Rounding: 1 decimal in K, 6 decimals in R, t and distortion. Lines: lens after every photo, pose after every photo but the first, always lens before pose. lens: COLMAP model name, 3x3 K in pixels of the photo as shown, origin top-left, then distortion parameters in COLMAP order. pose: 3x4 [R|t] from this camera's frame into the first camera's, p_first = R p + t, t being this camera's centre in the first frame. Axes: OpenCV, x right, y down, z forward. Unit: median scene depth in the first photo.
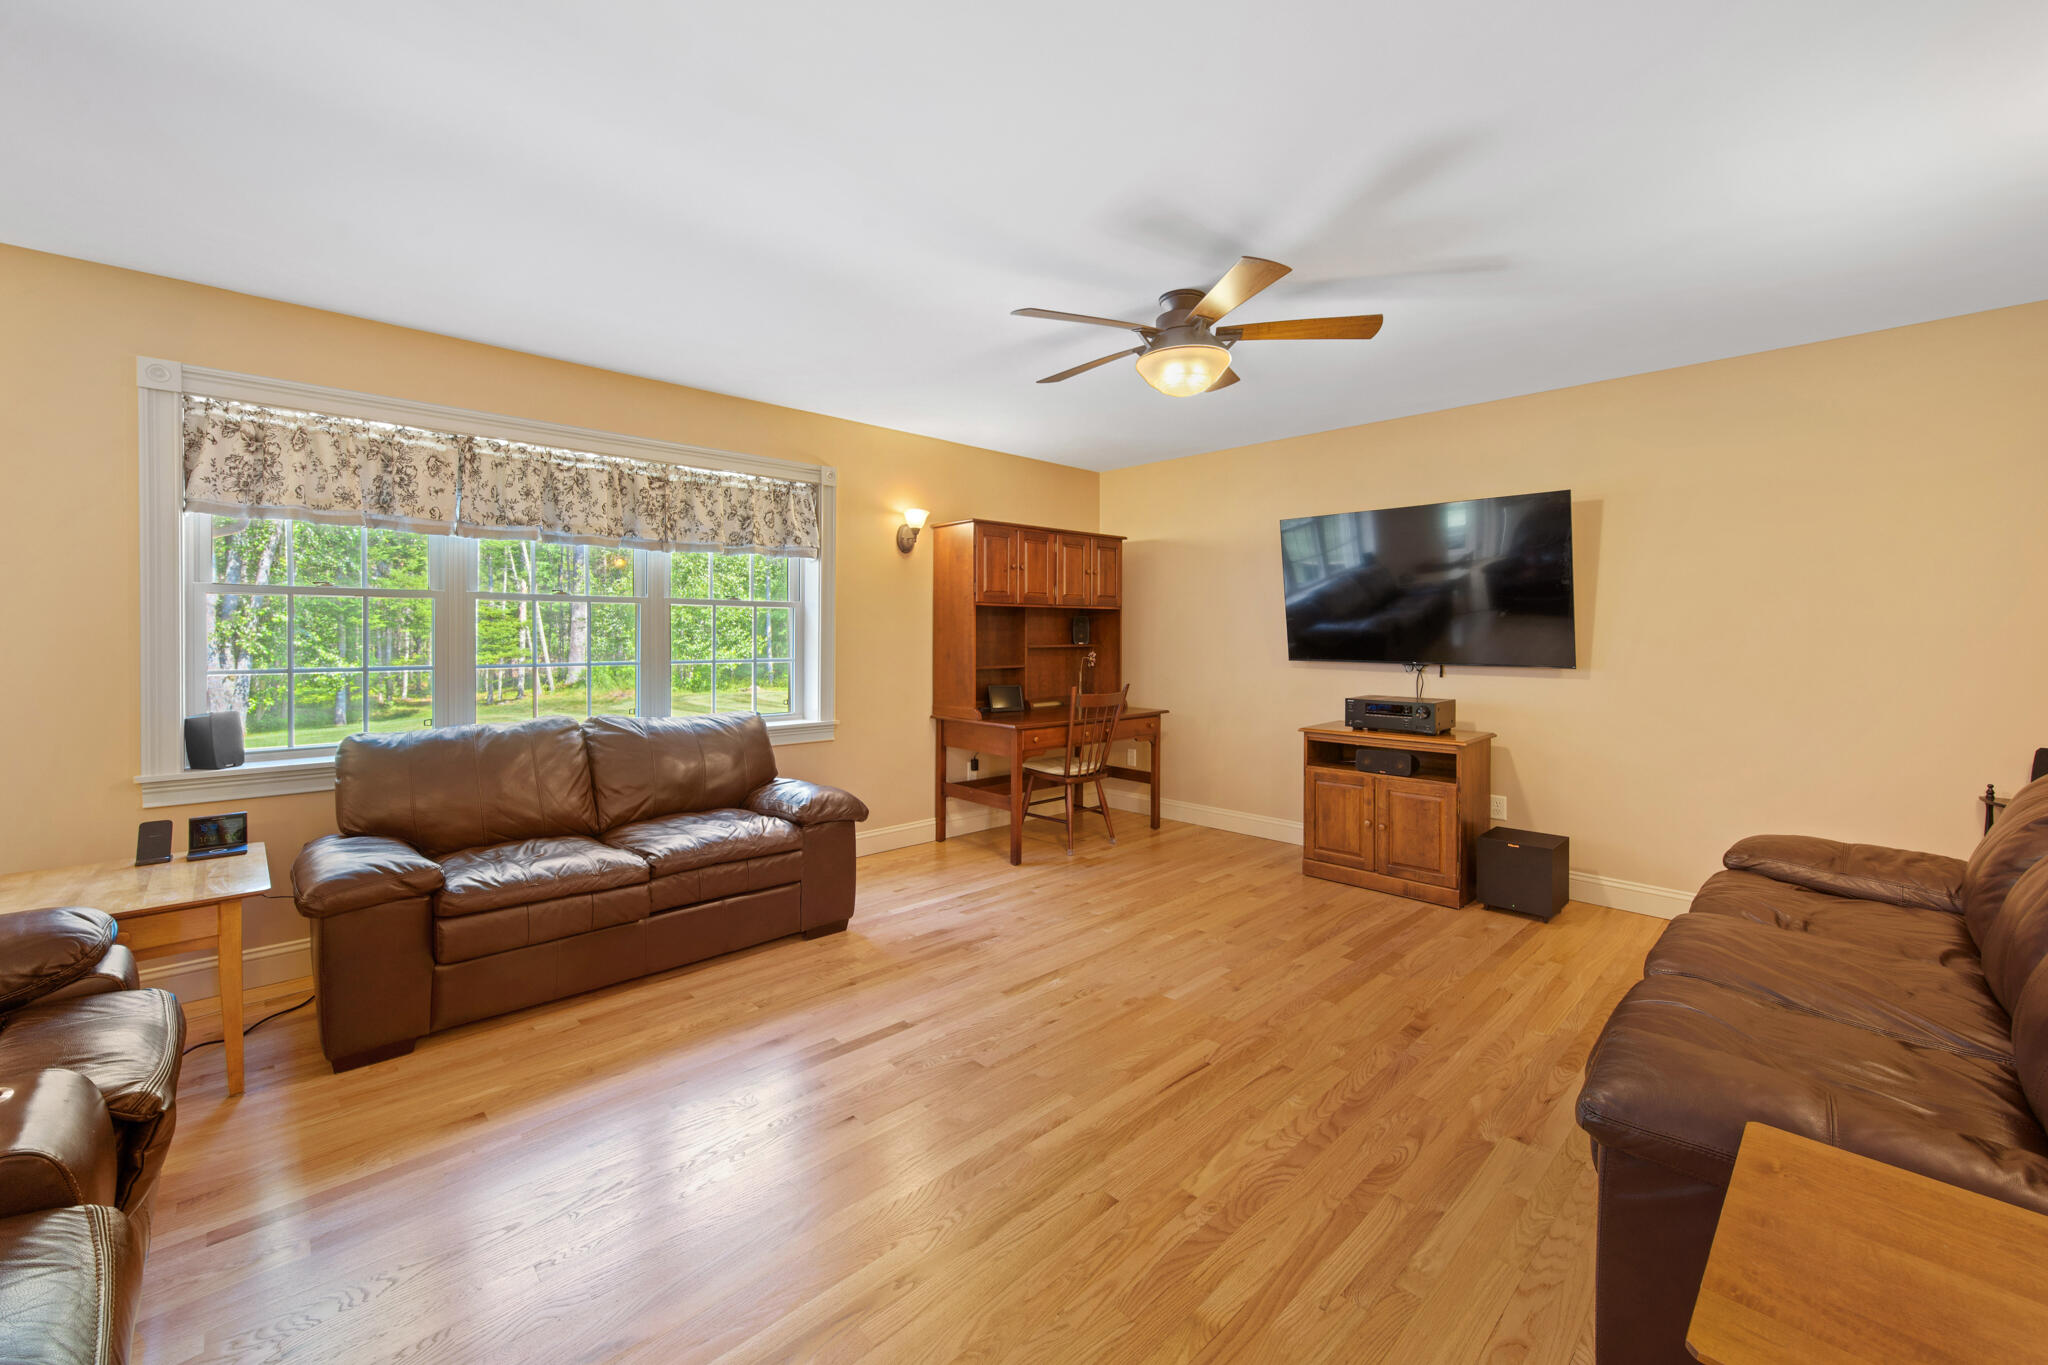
lens RADIAL K [[833.8, 0, 1019.2], [0, 833.8, 644.4], [0, 0, 1]] dist [-0.000063, -0.000098]
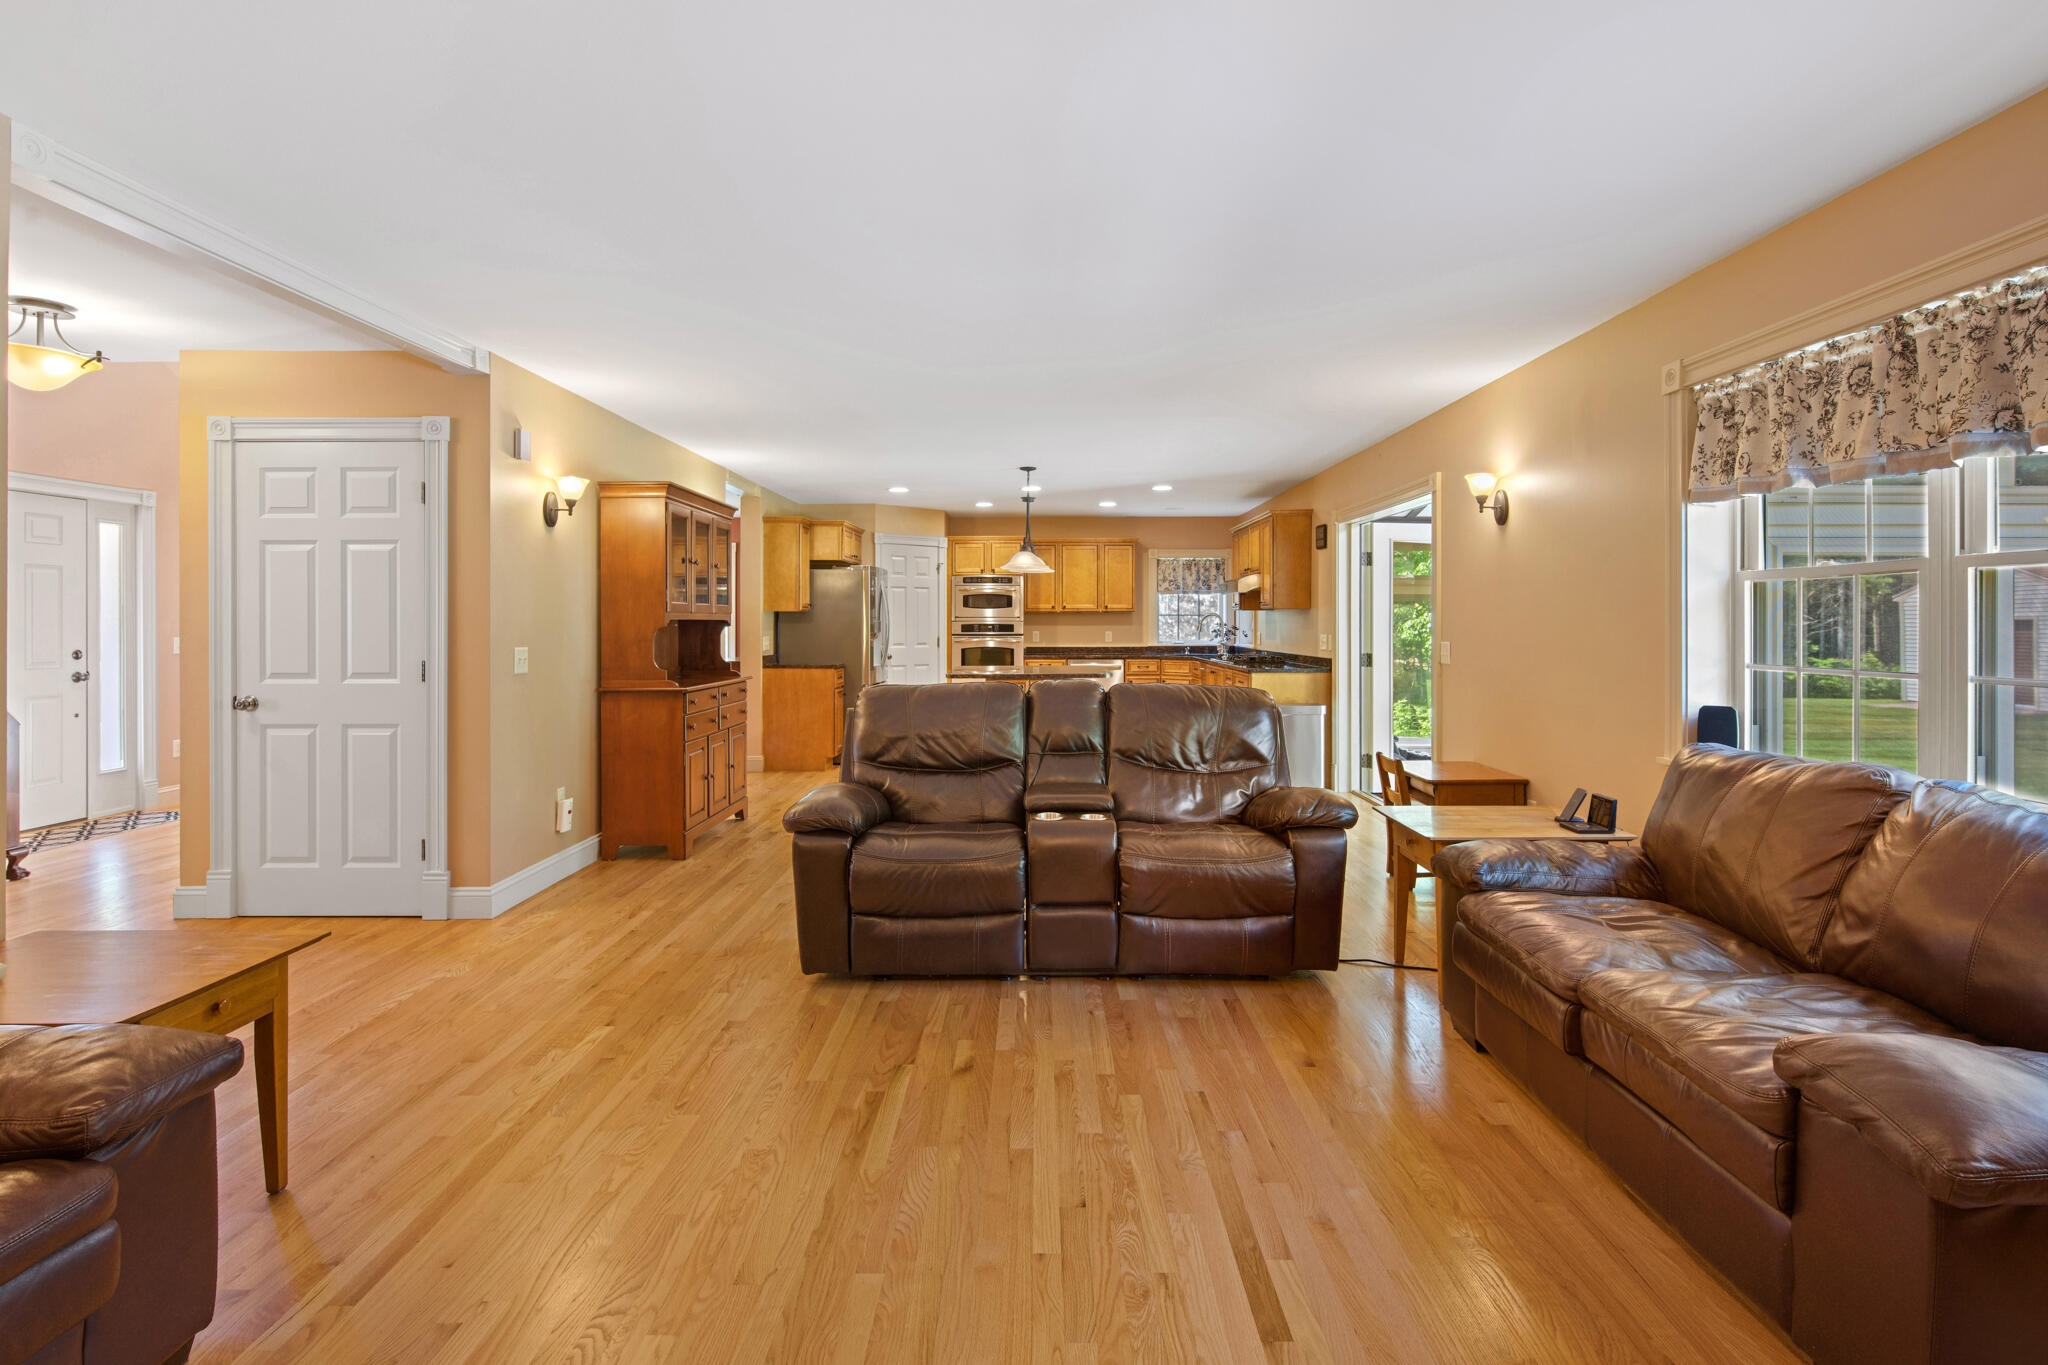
lens RADIAL K [[967.6, 0, 1025.0], [0, 967.6, 617.9], [0, 0, 1]] dist [-0.000135, -0.000041]
pose [[-0.704152, -0.001397, -0.710048, 0.372516], [-0.010613, 0.999907, 0.008557, -0.018270], [0.709970, 0.013561, -0.704101, 1.146795]]
